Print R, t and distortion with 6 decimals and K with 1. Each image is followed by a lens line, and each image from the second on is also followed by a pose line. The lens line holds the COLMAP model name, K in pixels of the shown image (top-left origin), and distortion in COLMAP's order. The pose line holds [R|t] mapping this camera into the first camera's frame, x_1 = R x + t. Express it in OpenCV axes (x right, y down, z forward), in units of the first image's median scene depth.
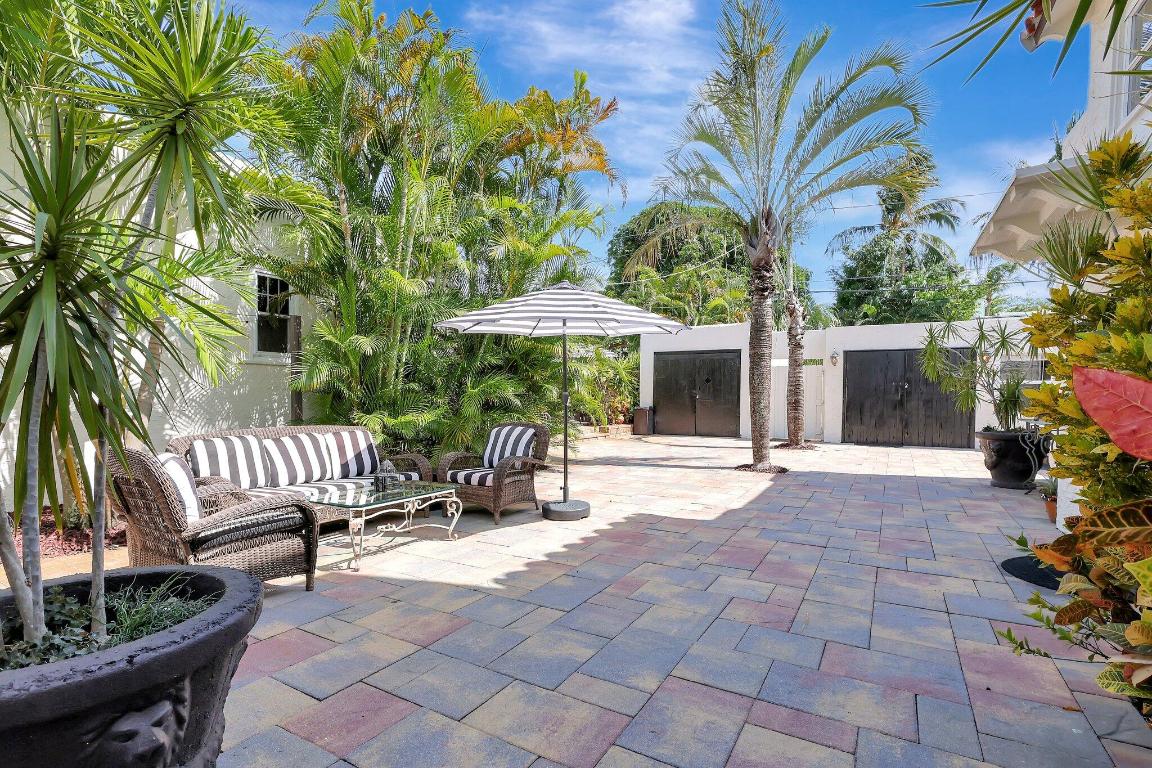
lens RADIAL K [[536.3, 0, 576.6], [0, 536.3, 389.1], [0, 0, 1]] dist [0.000861, 0.001045]
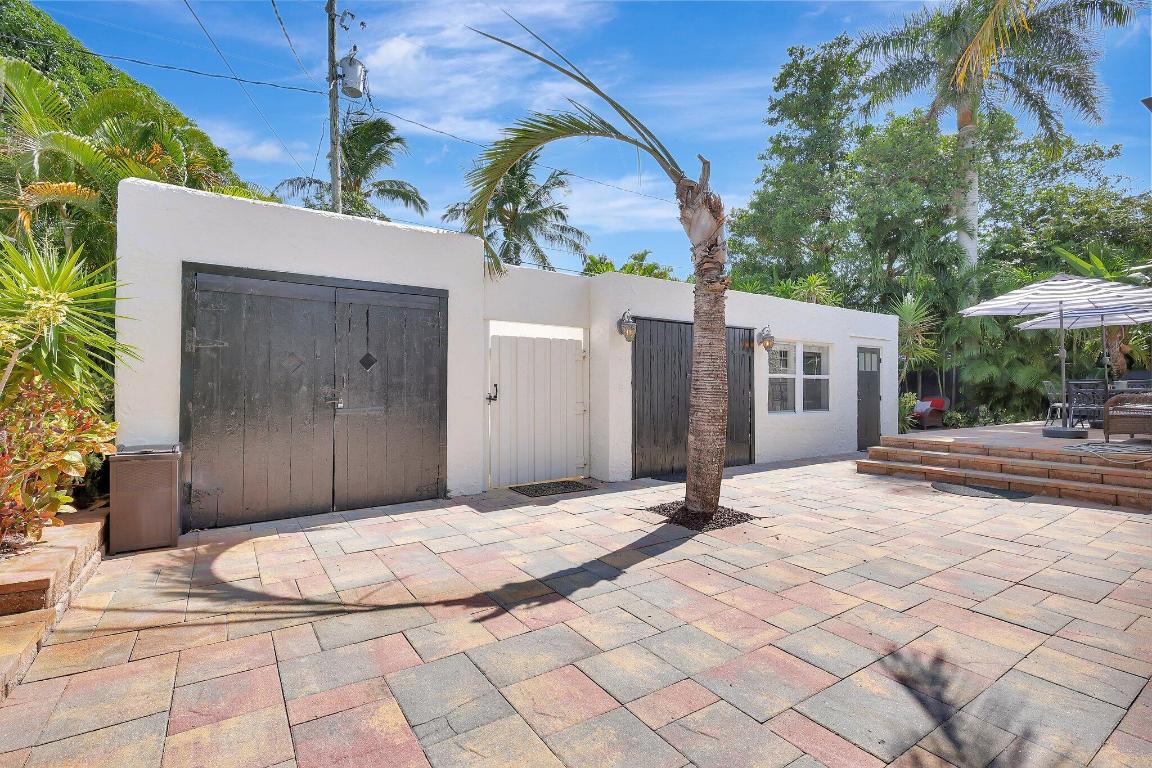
lens RADIAL K [[536.3, 0, 577.5], [0, 536.3, 374.9], [0, 0, 1]] dist [0.000861, 0.001045]
pose [[0.435885, 0.016478, 0.899852, -0.030823], [-0.000254, 0.999835, -0.018186, 0.000444], [-0.900003, 0.007699, 0.435817, 0.665747]]
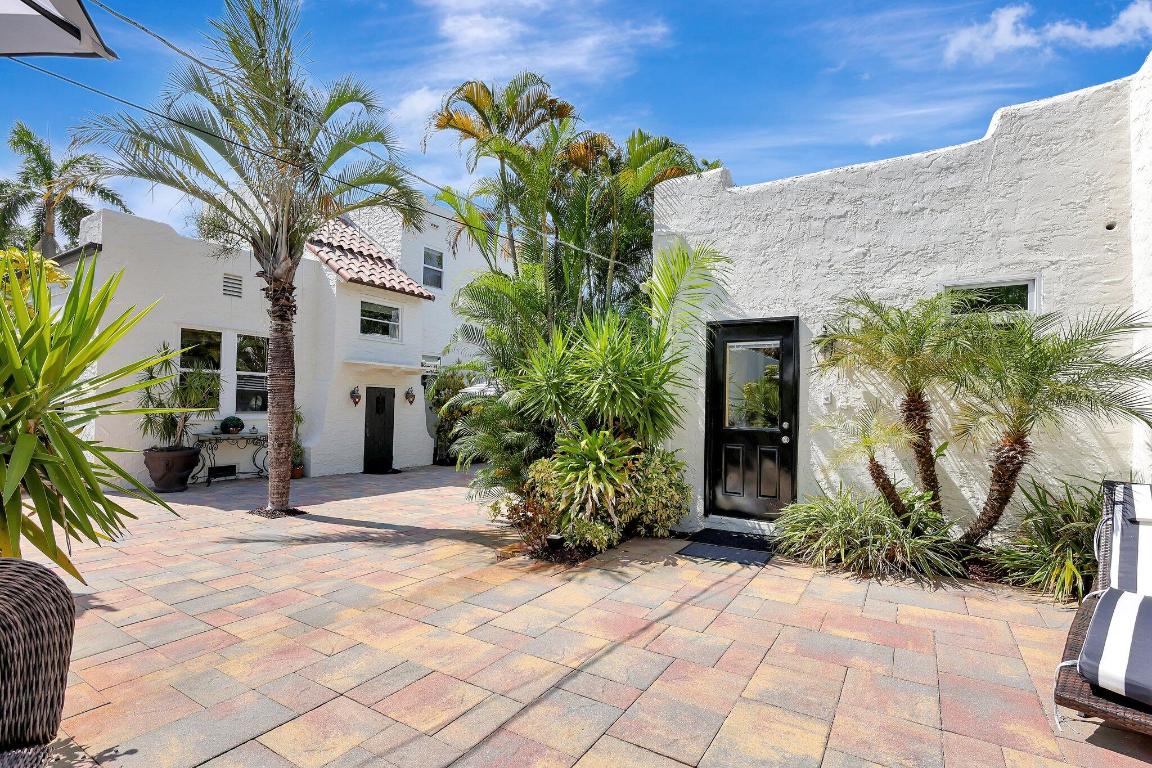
lens RADIAL K [[536.3, 0, 580.0], [0, 536.3, 387.2], [0, 0, 1]] dist [0.000861, 0.001045]
pose [[-0.999230, -0.026949, 0.028519, -0.109244], [-0.027929, 0.999013, -0.034540, -0.023618], [-0.027560, -0.035310, -0.998996, 1.051909]]
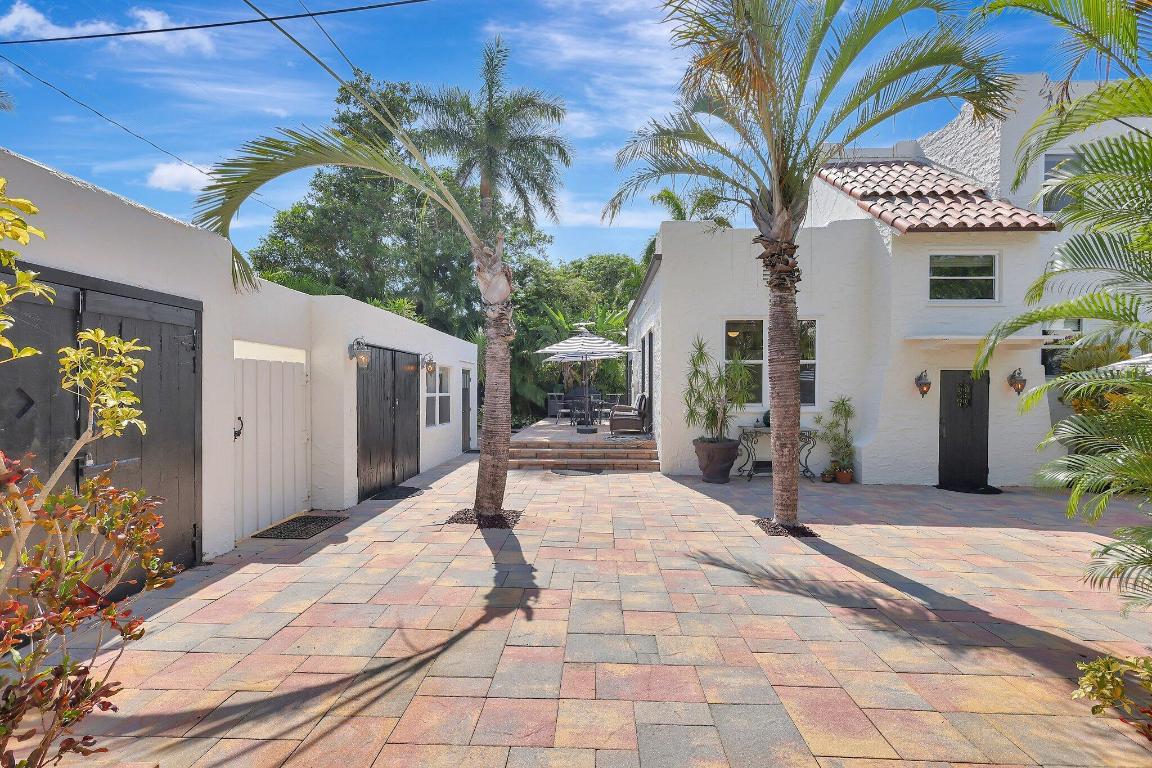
lens RADIAL K [[536.3, 0, 580.3], [0, 536.3, 391.5], [0, 0, 1]] dist [0.000861, 0.001045]
pose [[-0.473019, -0.012116, 0.880969, -0.099207], [-0.008032, 0.999923, 0.009439, -0.022156], [-0.881016, -0.002611, -0.473080, 0.880912]]
